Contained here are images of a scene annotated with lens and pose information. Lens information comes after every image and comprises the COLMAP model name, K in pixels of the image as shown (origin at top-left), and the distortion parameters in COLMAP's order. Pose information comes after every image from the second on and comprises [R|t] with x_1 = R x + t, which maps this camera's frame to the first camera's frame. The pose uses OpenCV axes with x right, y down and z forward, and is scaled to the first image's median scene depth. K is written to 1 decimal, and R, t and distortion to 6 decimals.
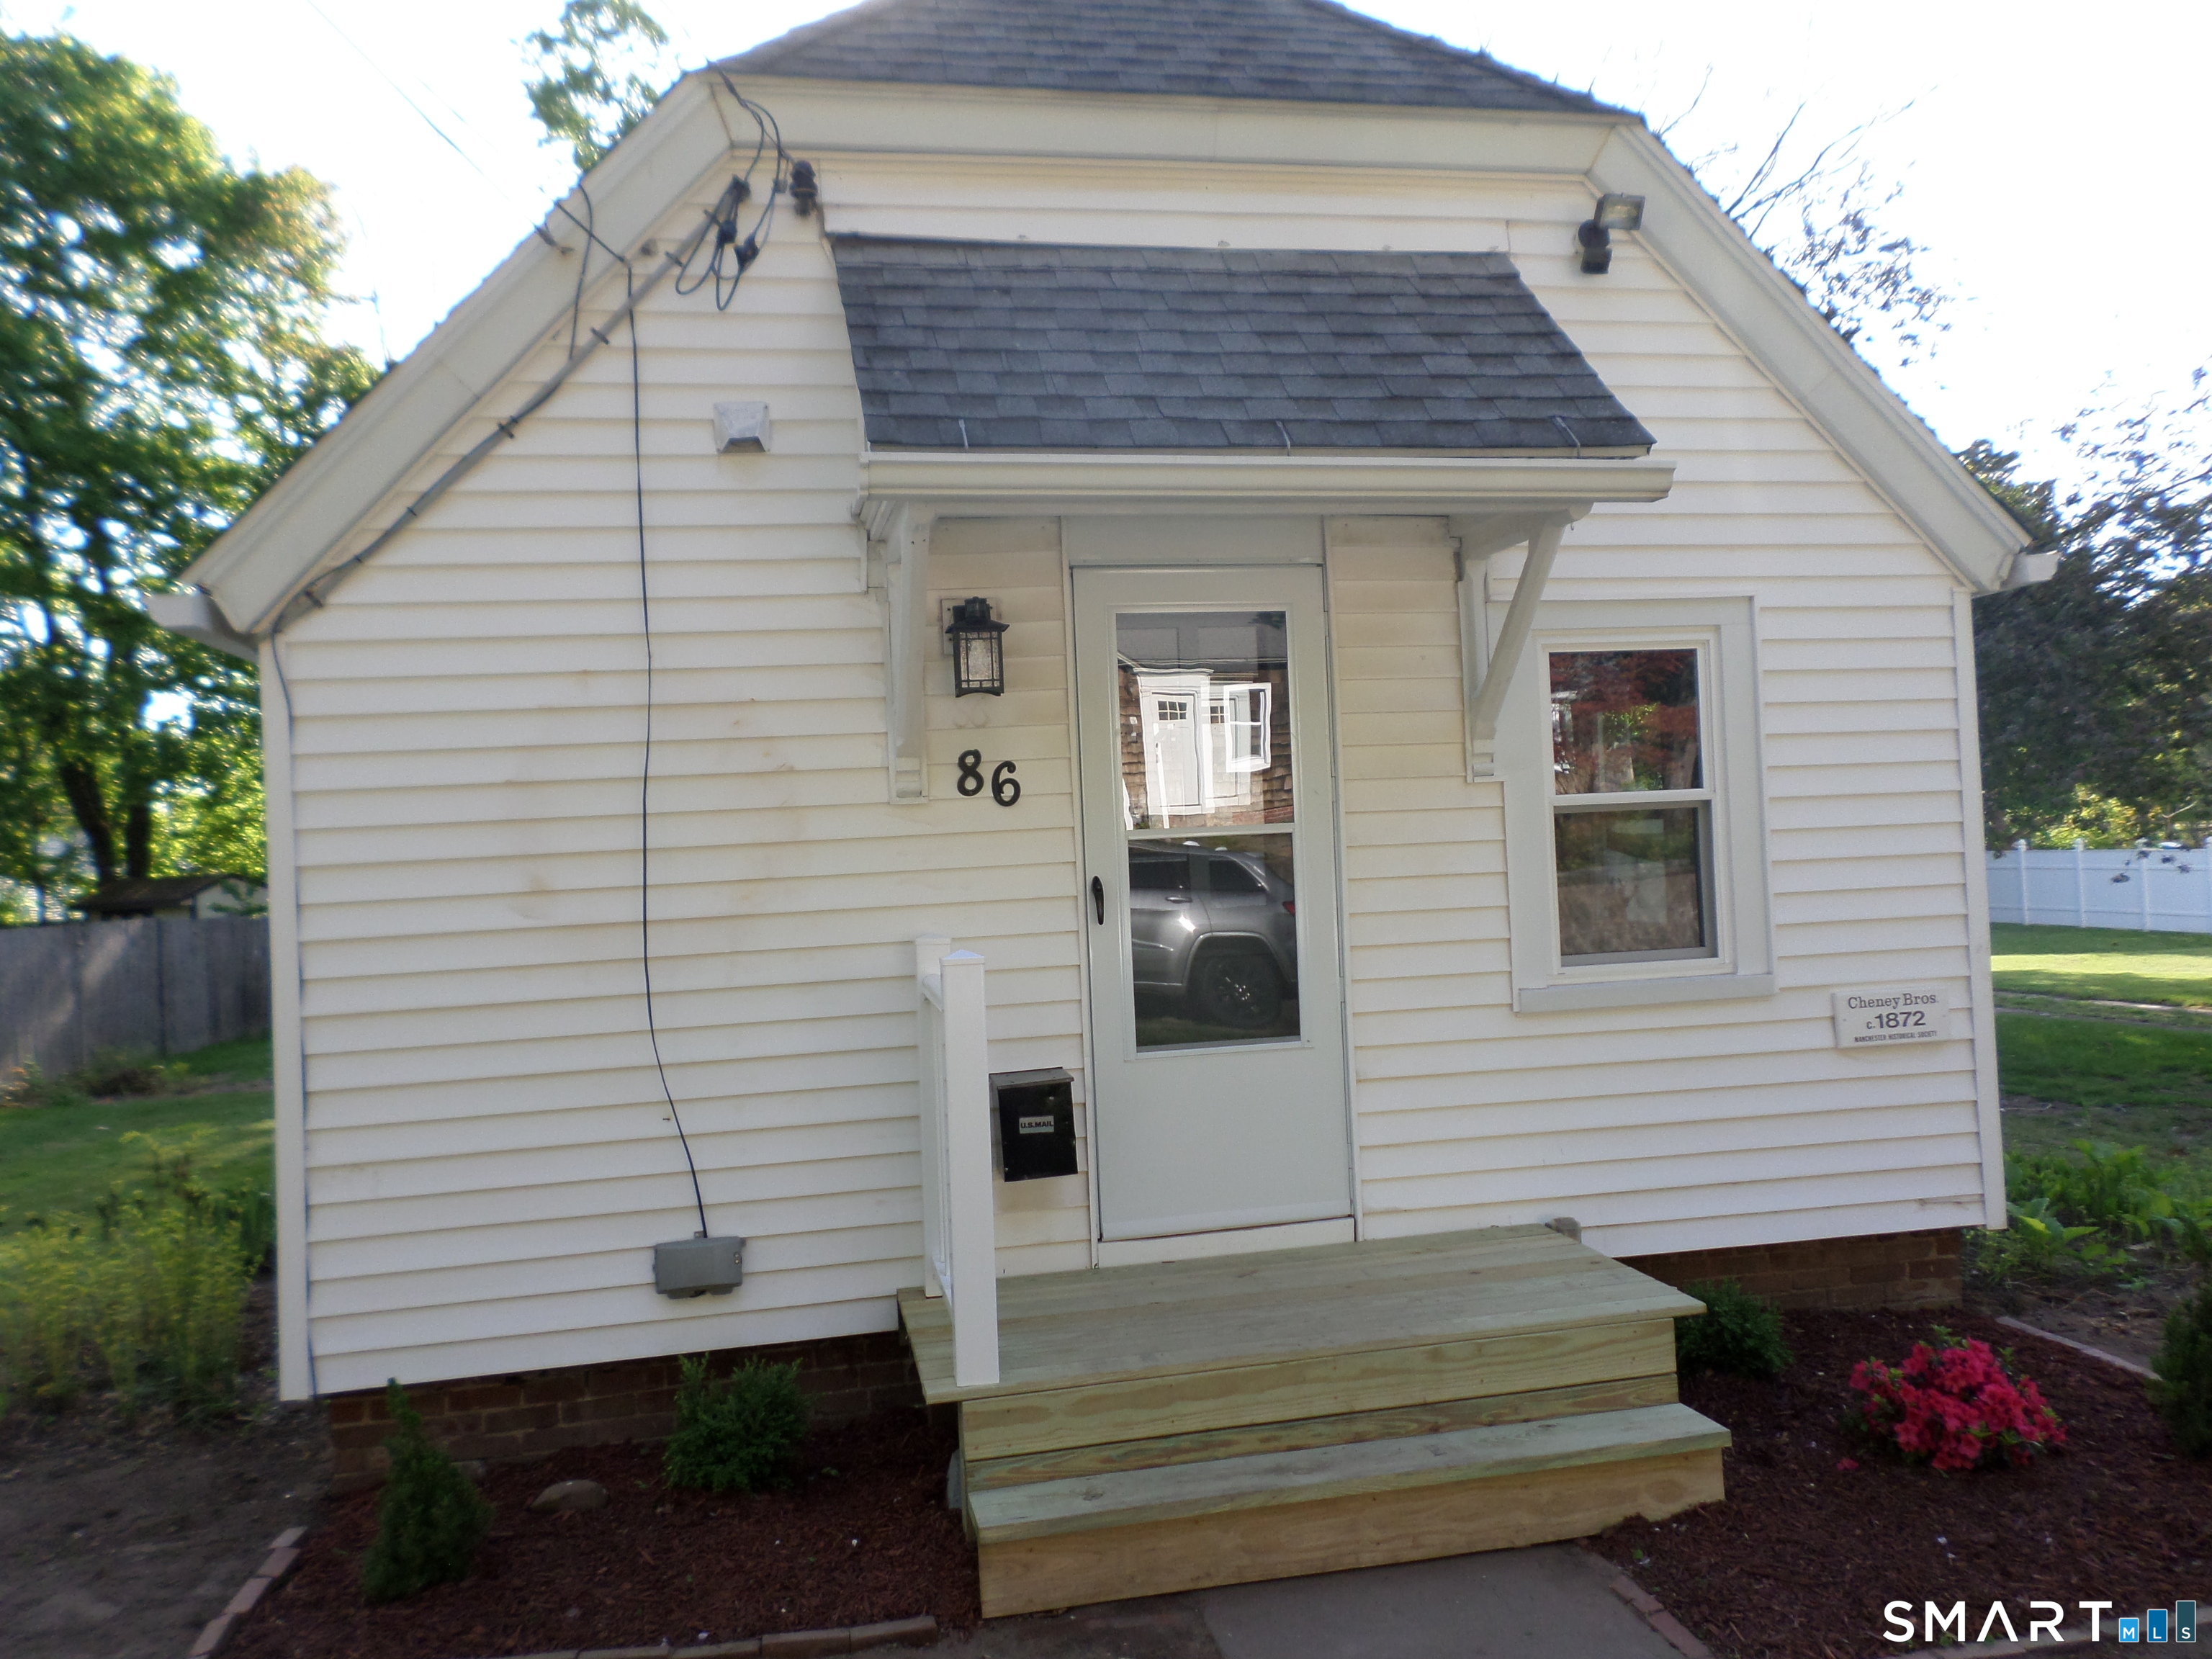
lens RADIAL K [[1704.8, 0, 1119.4], [0, 1704.8, 838.2], [0, 0, 1]] dist [0.008648, -0.012200]
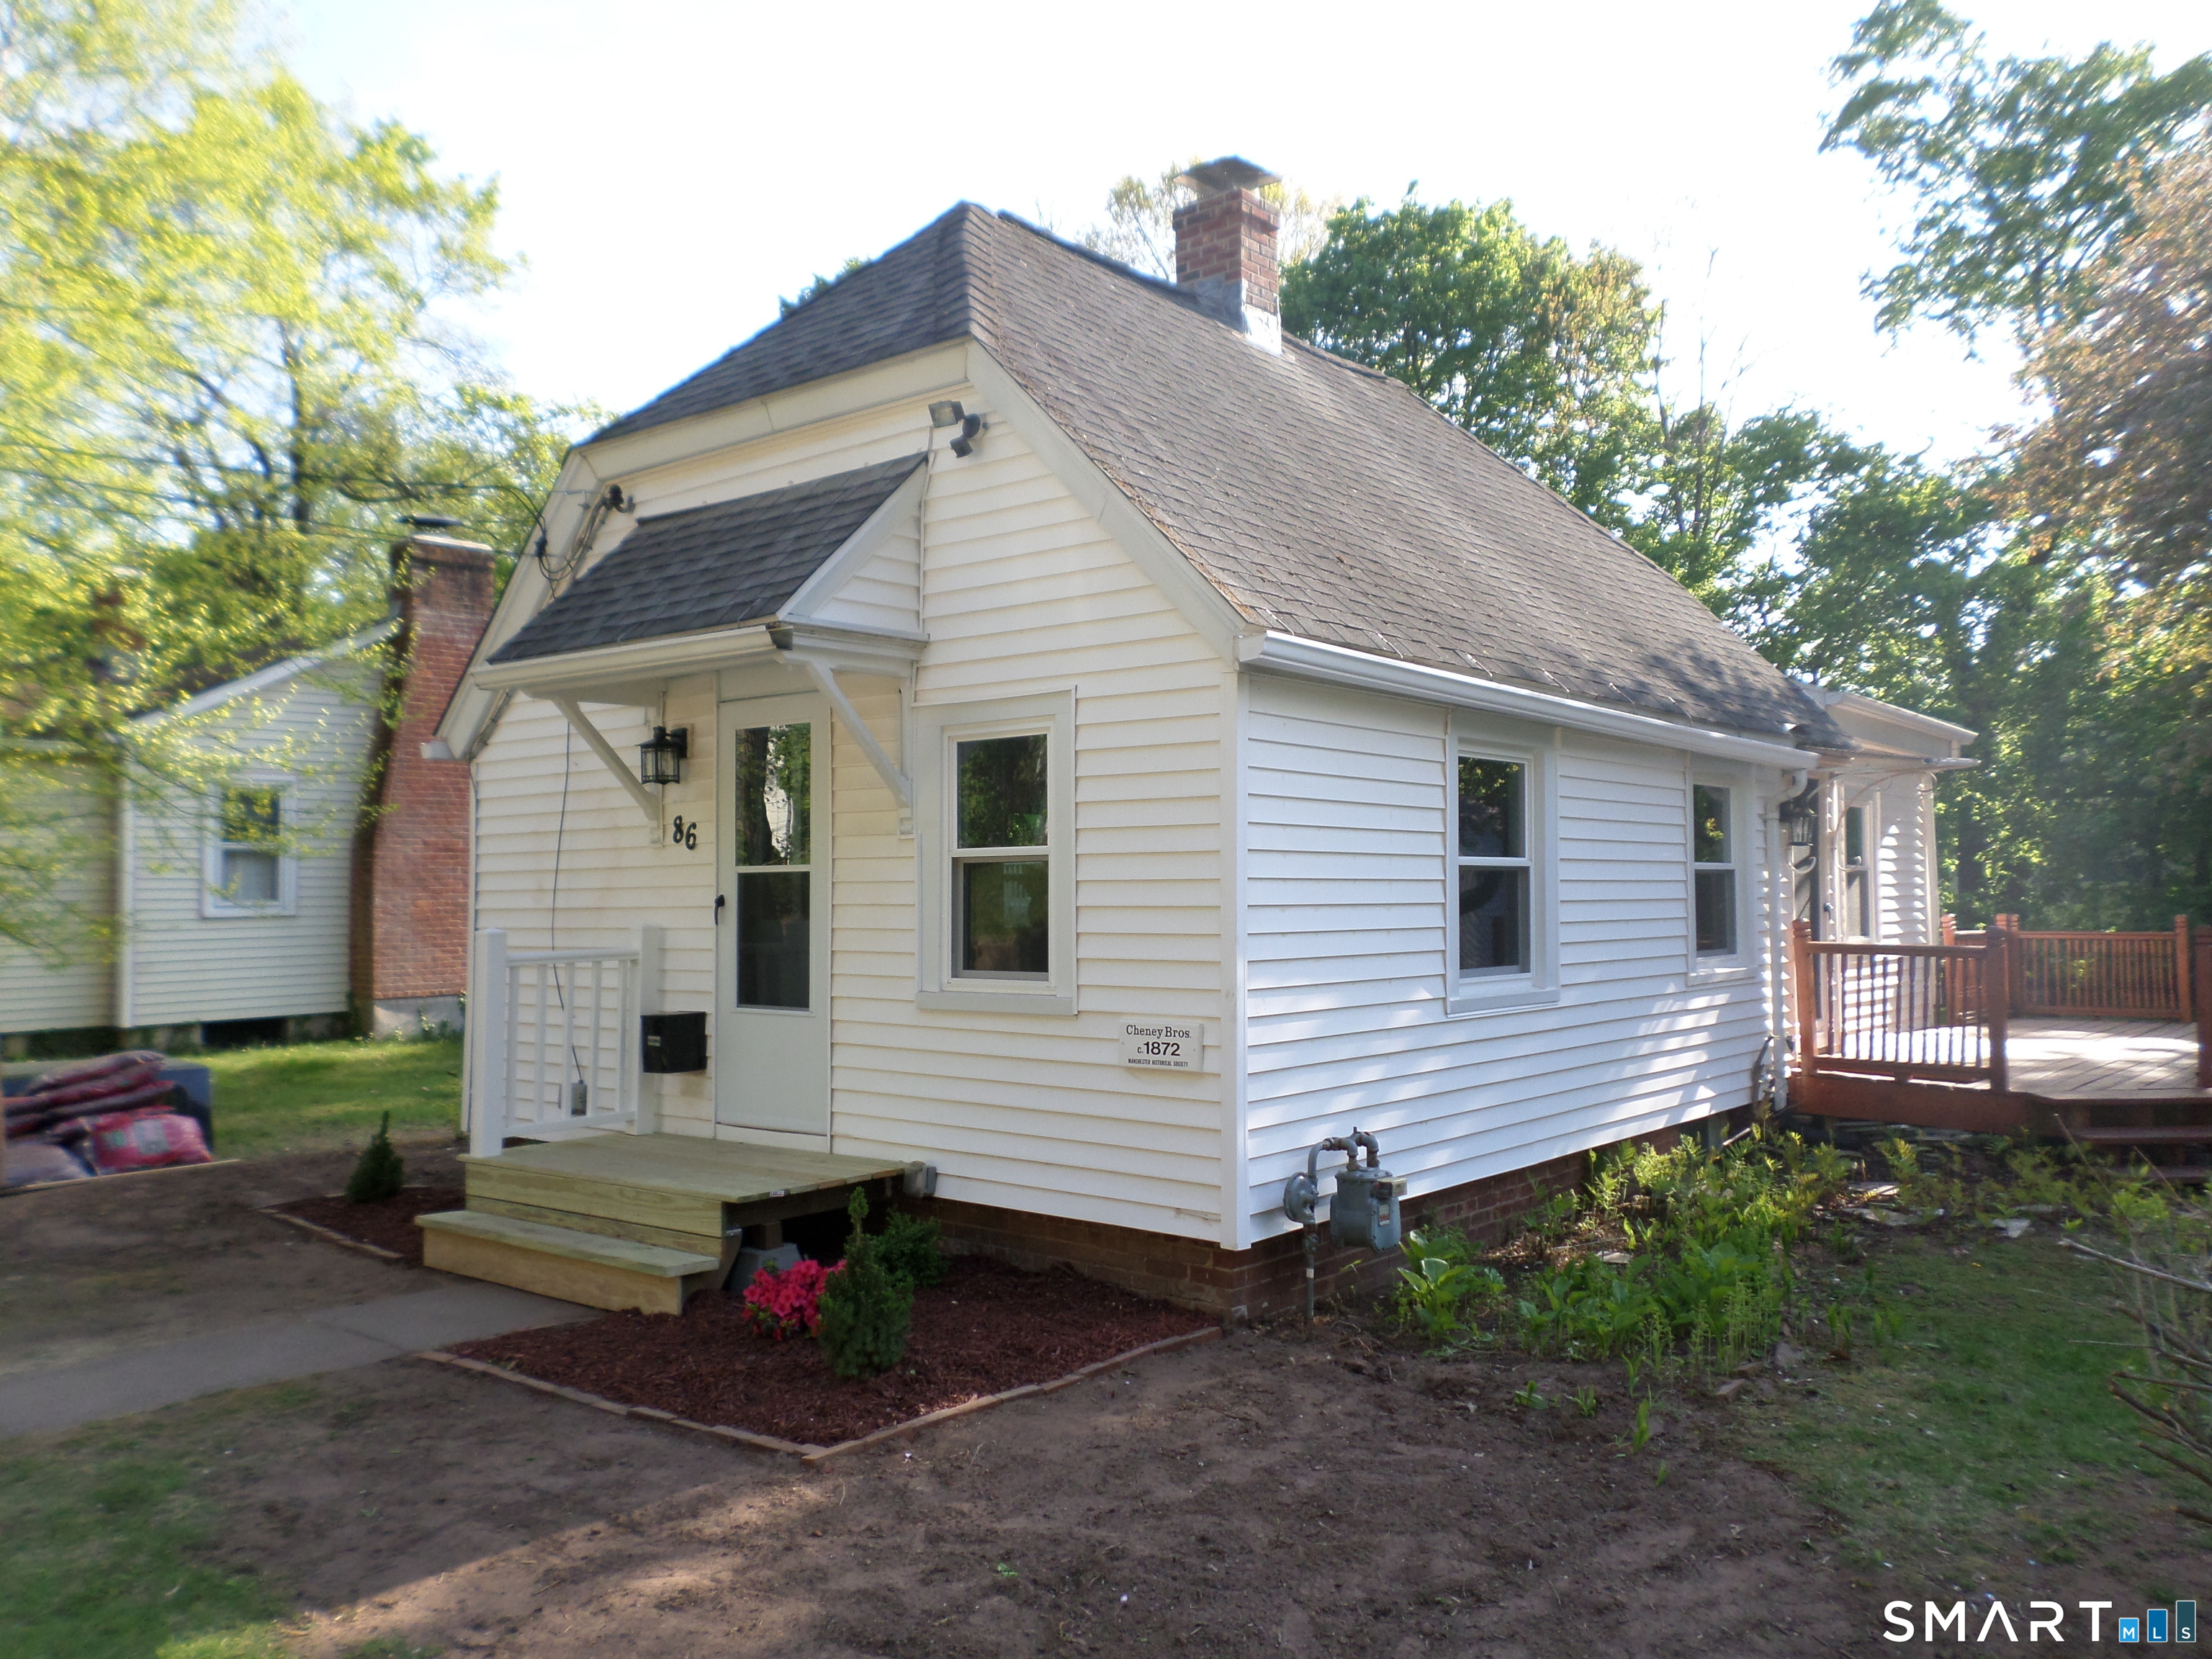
lens RADIAL K [[1704.8, 0, 1107.8], [0, 1704.8, 833.8], [0, 0, 1]] dist [0.008648, -0.012200]
pose [[0.636383, 0.012231, -0.771277, 1.466241], [-0.017722, 0.999842, 0.001233, -0.043857], [0.771170, 0.012884, 0.636499, 0.262074]]
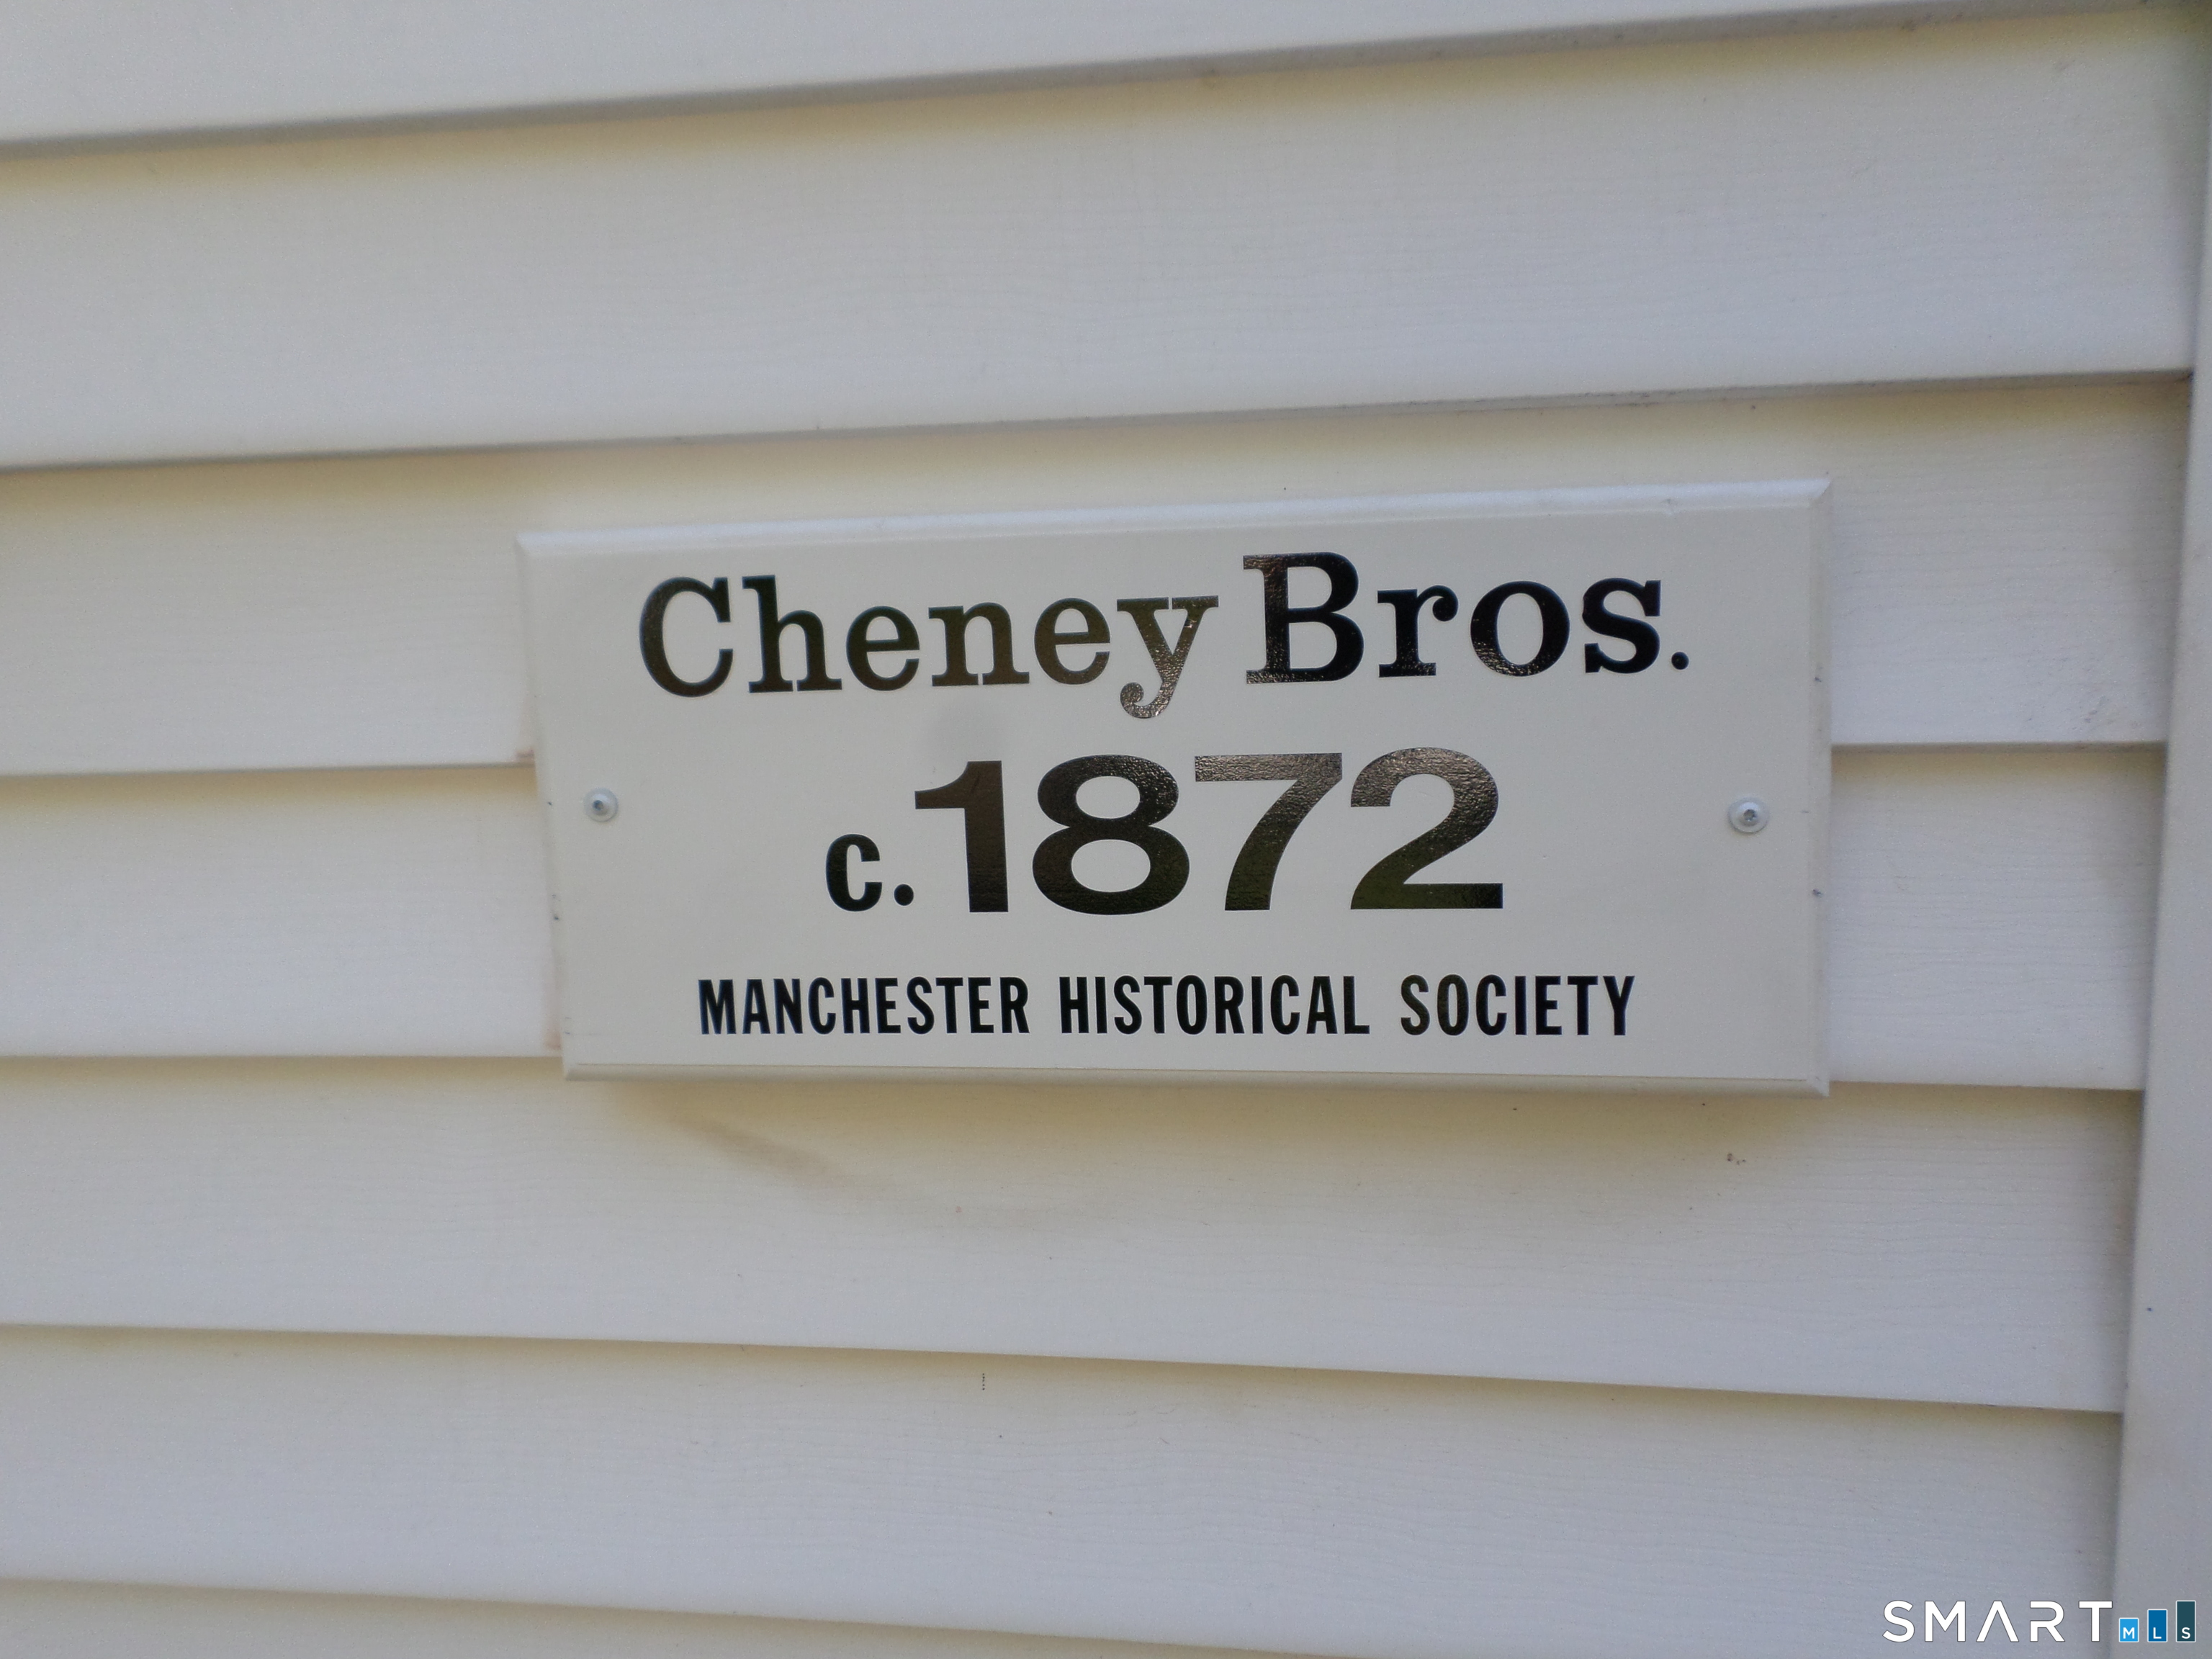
lens RADIAL K [[1704.8, 0, 1104.6], [0, 1704.8, 829.1], [0, 0, 1]] dist [0.008648, -0.012200]
pose [[0.941664, 0.062716, -0.330661, 0.535989], [0.001345, 0.981775, 0.190041, 0.098071], [0.336553, -0.179399, 0.924418, 1.011954]]
